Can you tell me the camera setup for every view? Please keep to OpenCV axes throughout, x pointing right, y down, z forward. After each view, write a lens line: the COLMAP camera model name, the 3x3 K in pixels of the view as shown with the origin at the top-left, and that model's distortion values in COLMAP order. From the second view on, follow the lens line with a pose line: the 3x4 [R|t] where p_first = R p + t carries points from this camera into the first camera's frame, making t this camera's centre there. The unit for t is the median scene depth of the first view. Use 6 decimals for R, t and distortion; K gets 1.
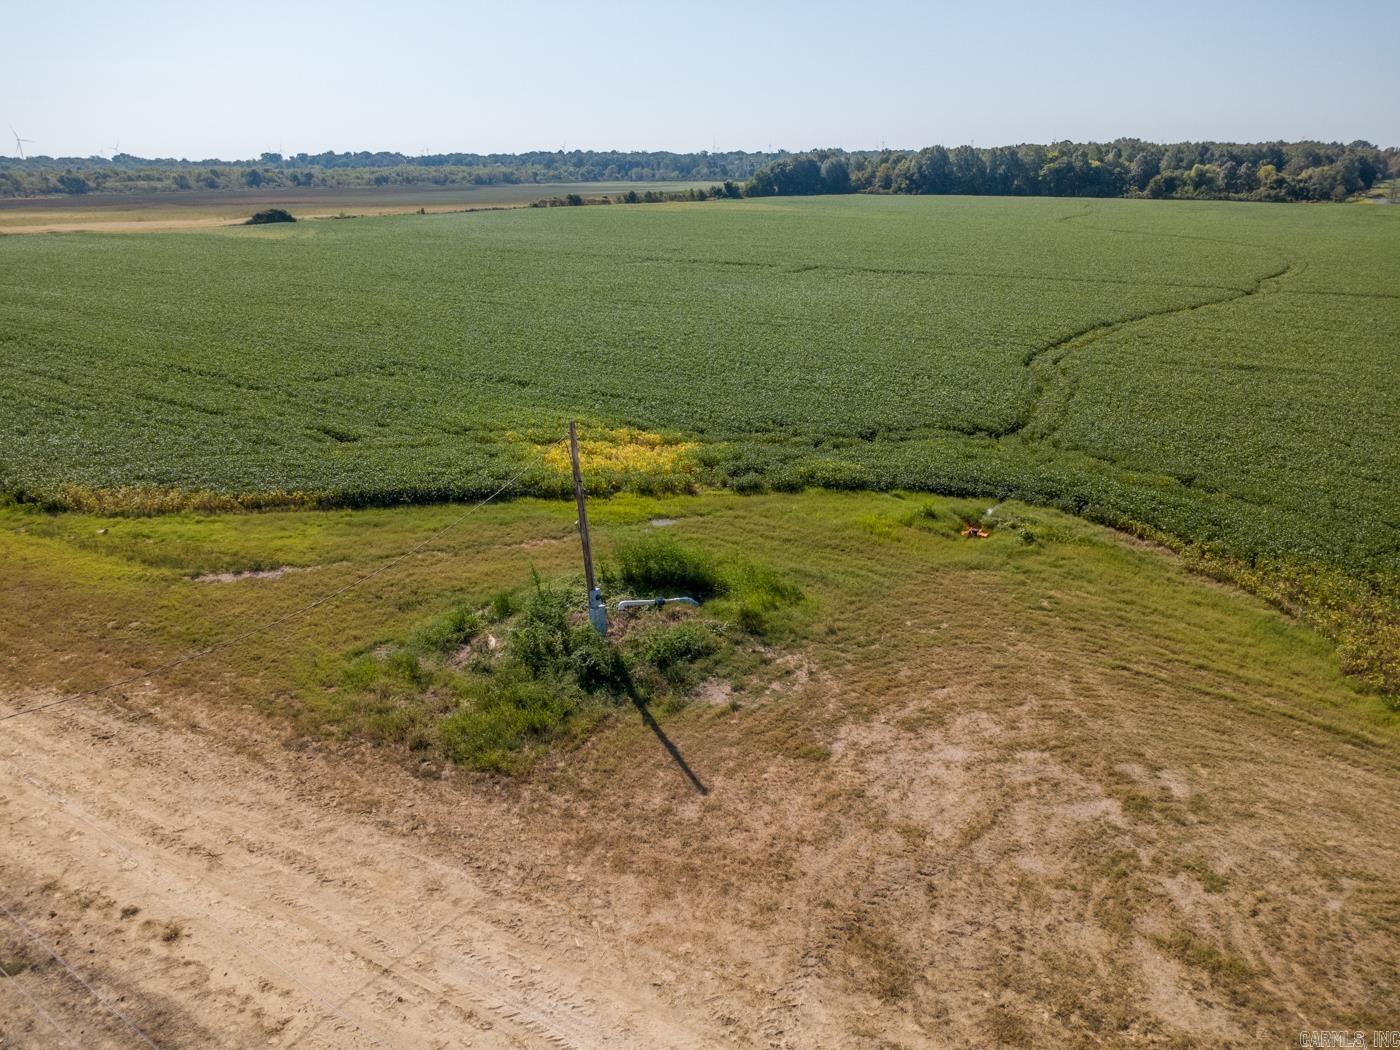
lens RADIAL K [[987.4, 0, 700.6], [0, 987.4, 530.6], [0, 0, 1]] dist [0.004120, -0.000812]
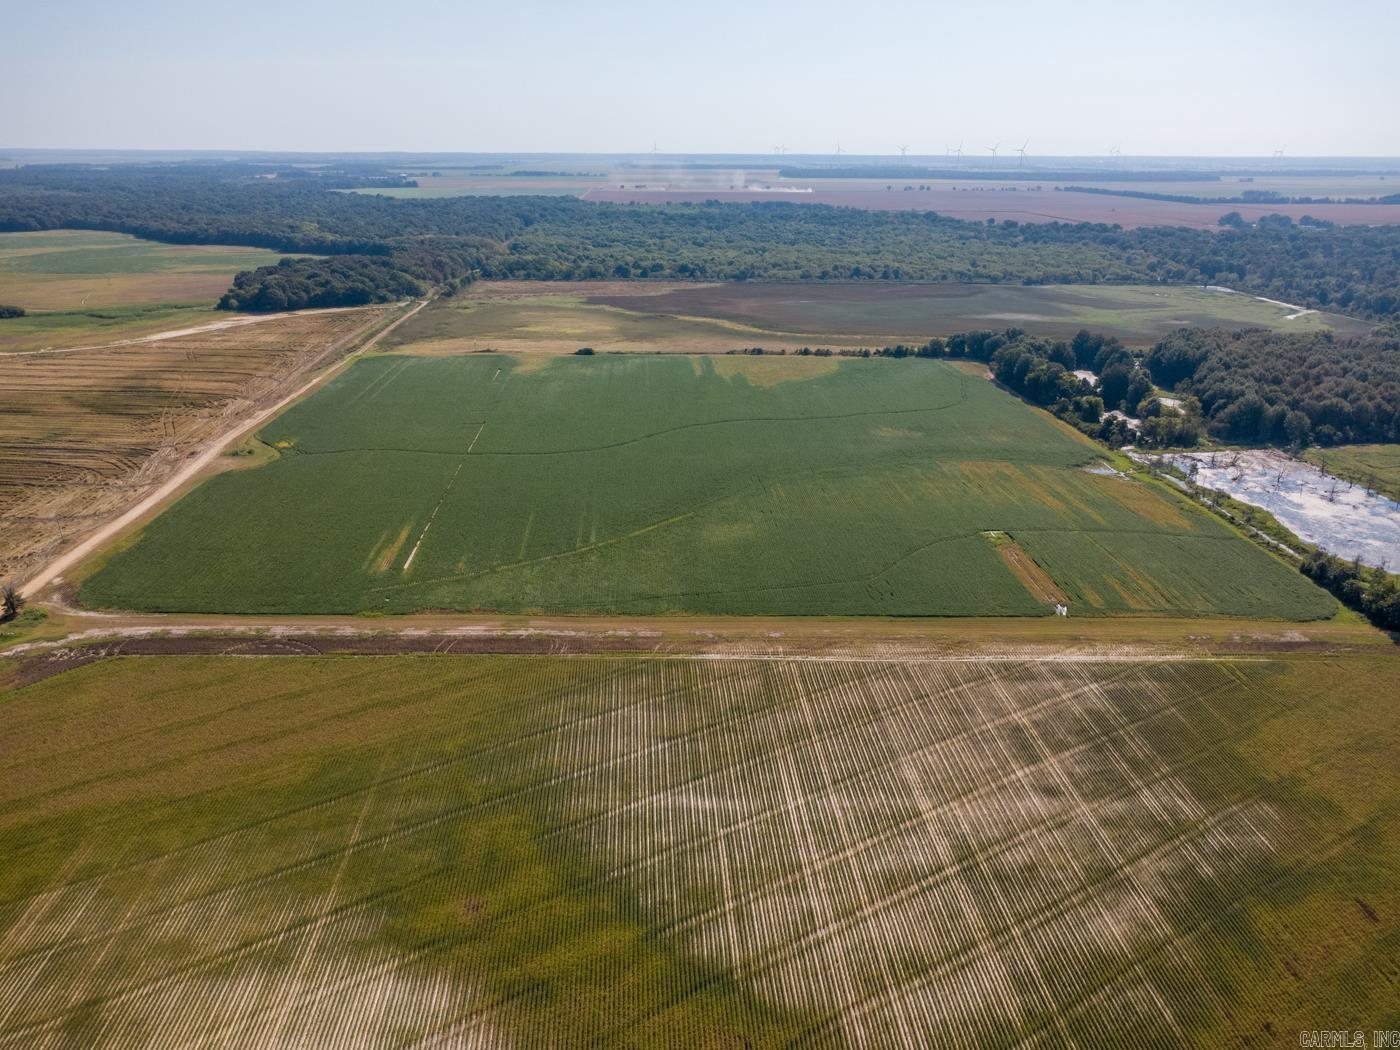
lens RADIAL K [[987.4, 0, 700.6], [0, 987.4, 530.6], [0, 0, 1]] dist [0.004120, -0.000812]
pose [[0.605864, 0.297886, -0.737694, 0.882356], [-0.289011, 0.946317, 0.144766, -0.168397], [0.741216, 0.125493, 0.659432, -0.199864]]
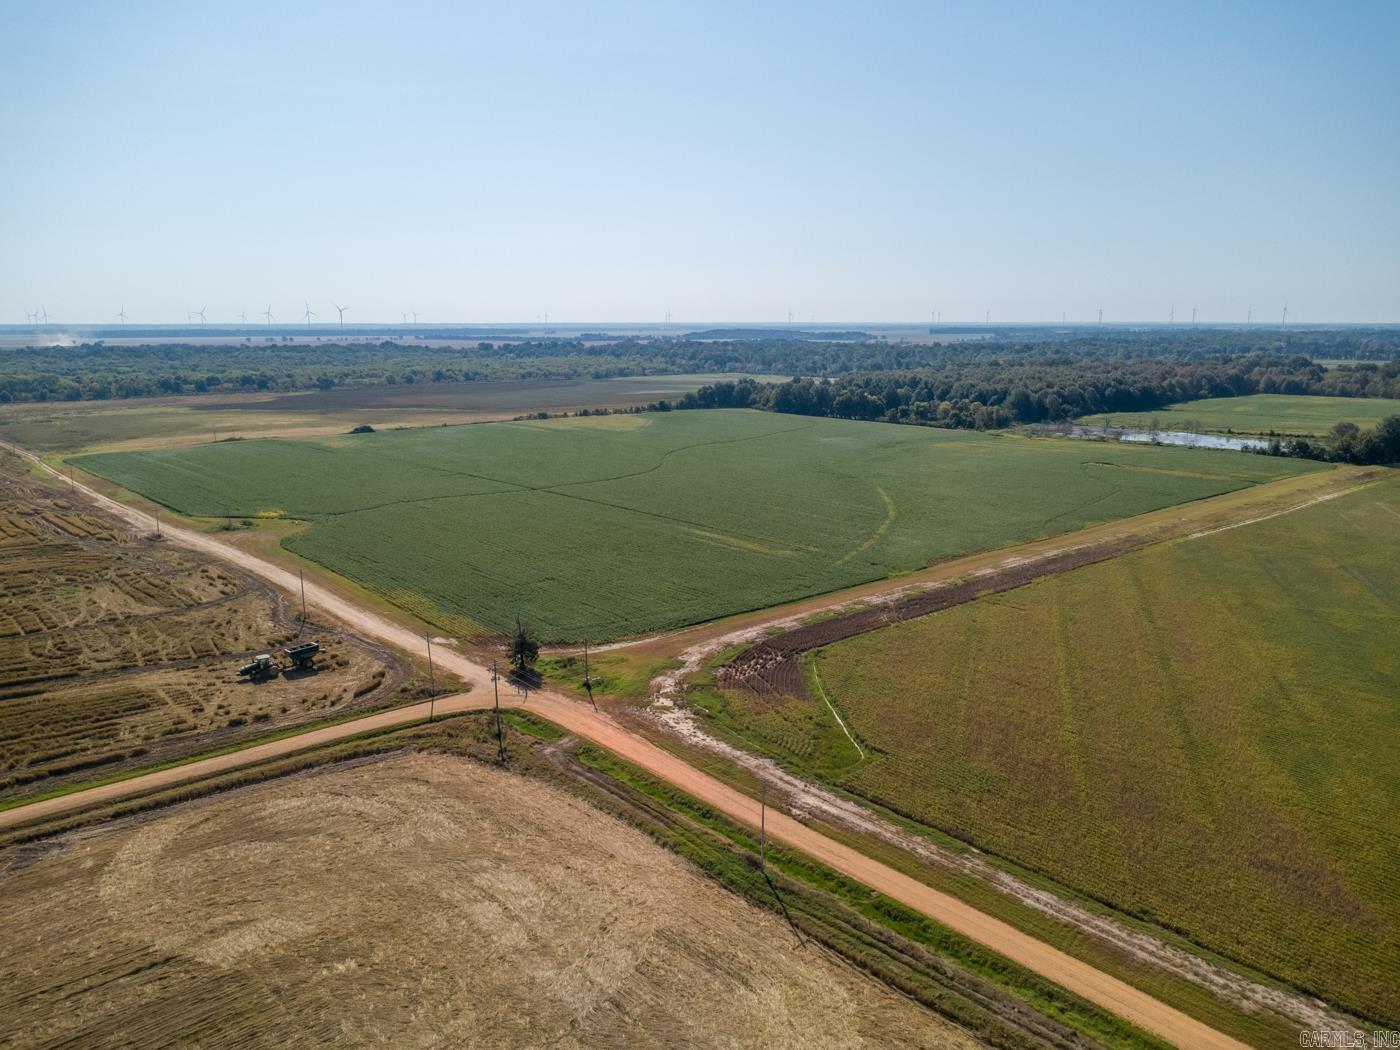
lens RADIAL K [[987.4, 0, 700.6], [0, 987.4, 530.6], [0, 0, 1]] dist [0.004120, -0.000812]
pose [[0.972279, 0.053072, -0.227722, 0.382860], [-0.086093, 0.986737, -0.137617, 0.062637], [0.217398, 0.153407, 0.963952, -0.426368]]
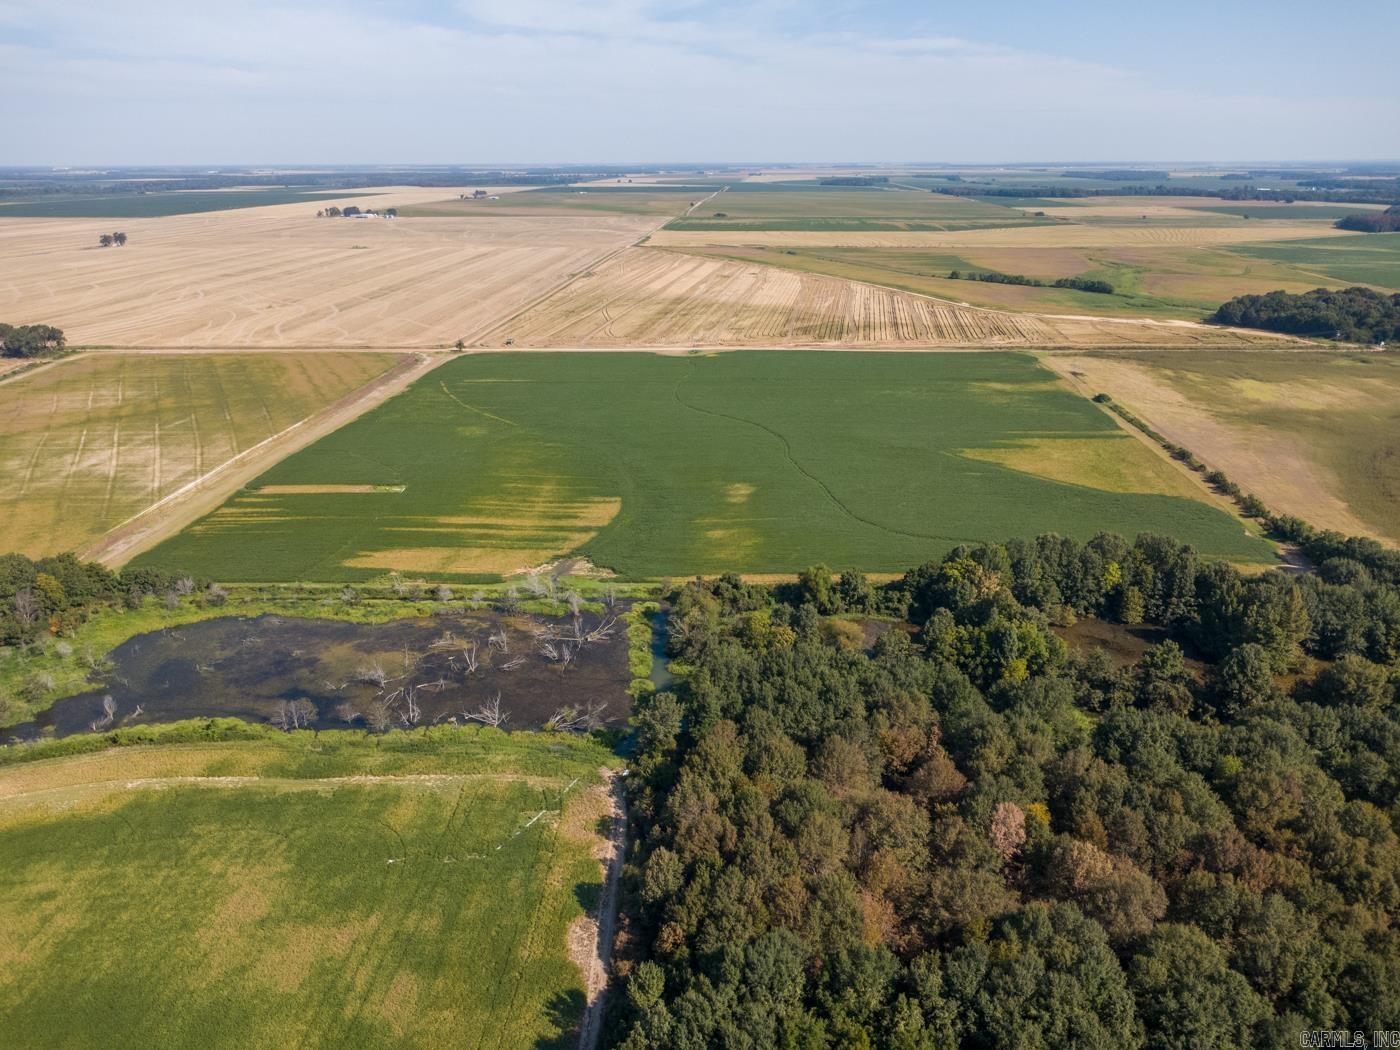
lens RADIAL K [[987.4, 0, 700.6], [0, 987.4, 530.6], [0, 0, 1]] dist [0.004120, -0.000812]
pose [[-0.837809, 0.203441, -0.506643, 0.704027], [-0.182464, 0.770286, 0.611037, -0.616301], [0.514570, 0.604377, -0.608232, 1.008500]]
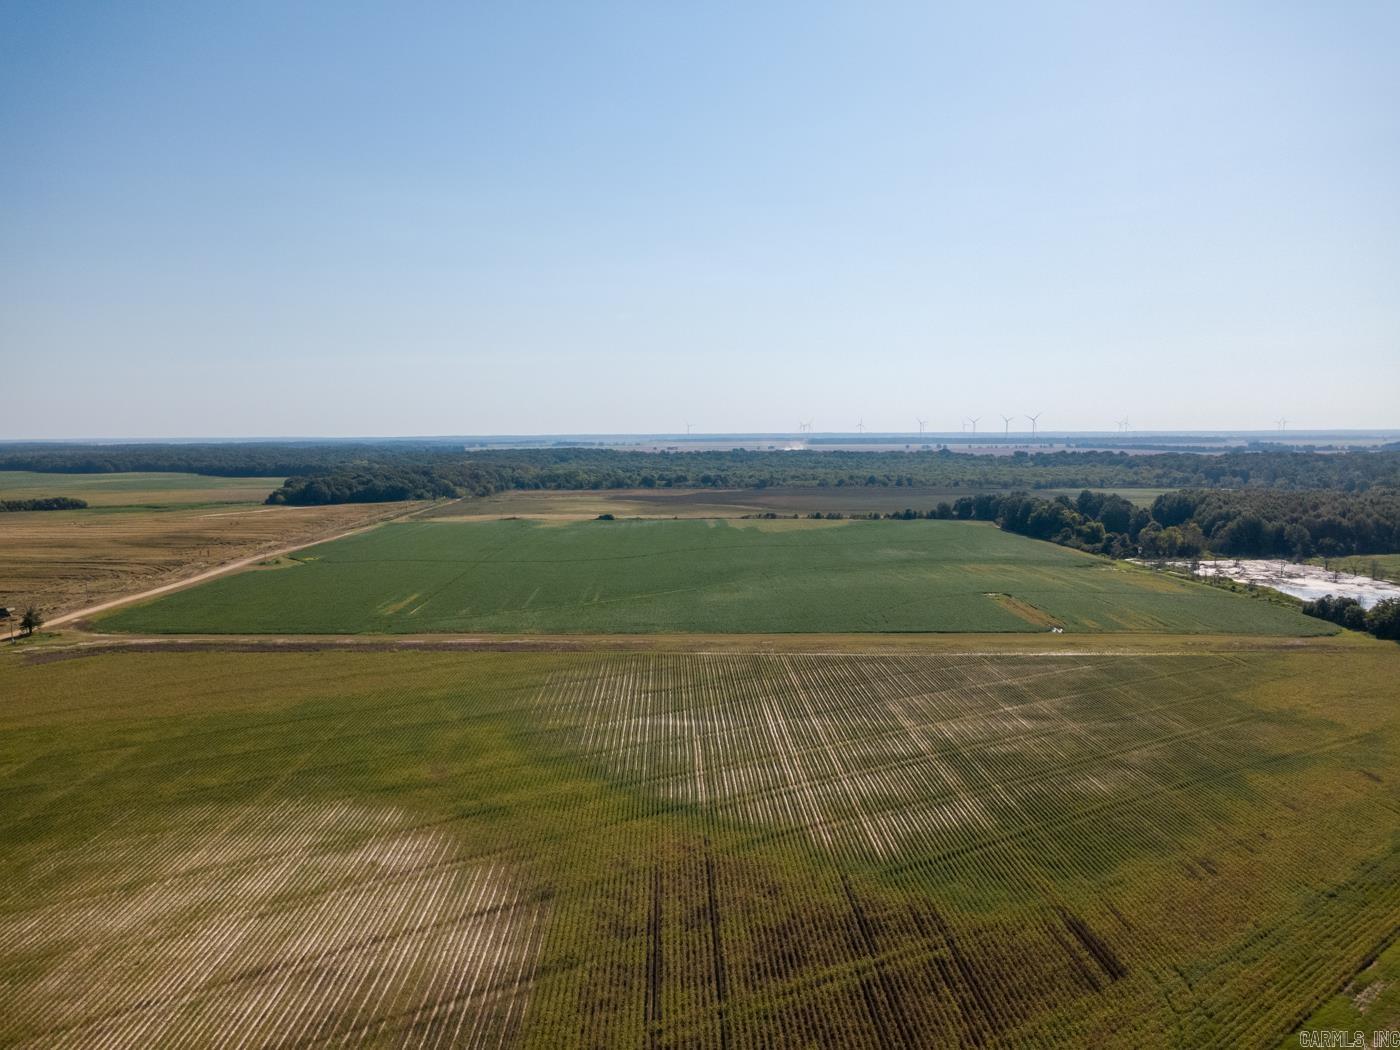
lens RADIAL K [[987.4, 0, 700.6], [0, 987.4, 530.6], [0, 0, 1]] dist [0.004120, -0.000812]
pose [[0.580552, 0.084153, -0.809863, 0.937829], [-0.283796, 0.953185, -0.104394, -0.039639], [0.763164, 0.290442, 0.577256, -0.165078]]
